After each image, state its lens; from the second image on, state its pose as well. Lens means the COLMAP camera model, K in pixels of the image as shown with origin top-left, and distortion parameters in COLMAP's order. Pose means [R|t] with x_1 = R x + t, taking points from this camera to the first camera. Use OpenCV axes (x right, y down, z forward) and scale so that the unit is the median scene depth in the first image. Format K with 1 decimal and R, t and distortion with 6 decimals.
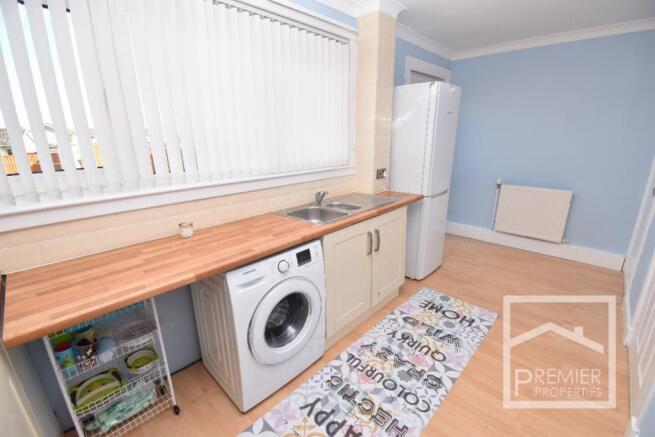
lens RADIAL K [[293.2, 0, 327.3], [0, 293.2, 222.4], [0, 0, 1]] dist [-0.002031, -0.000104]
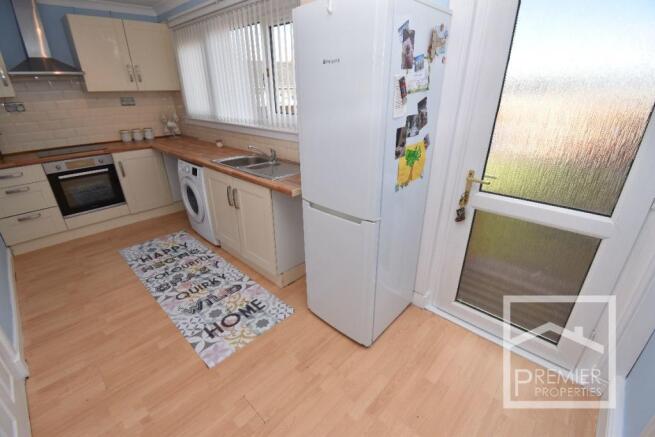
lens RADIAL K [[293.2, 0, 325.4], [0, 293.2, 213.9], [0, 0, 1]] dist [-0.002031, -0.000104]
pose [[-0.004993, 0.391489, -0.920169, 1.258354], [-0.291328, 0.879696, 0.375851, -0.415648], [0.956610, 0.269948, 0.109659, 1.260821]]
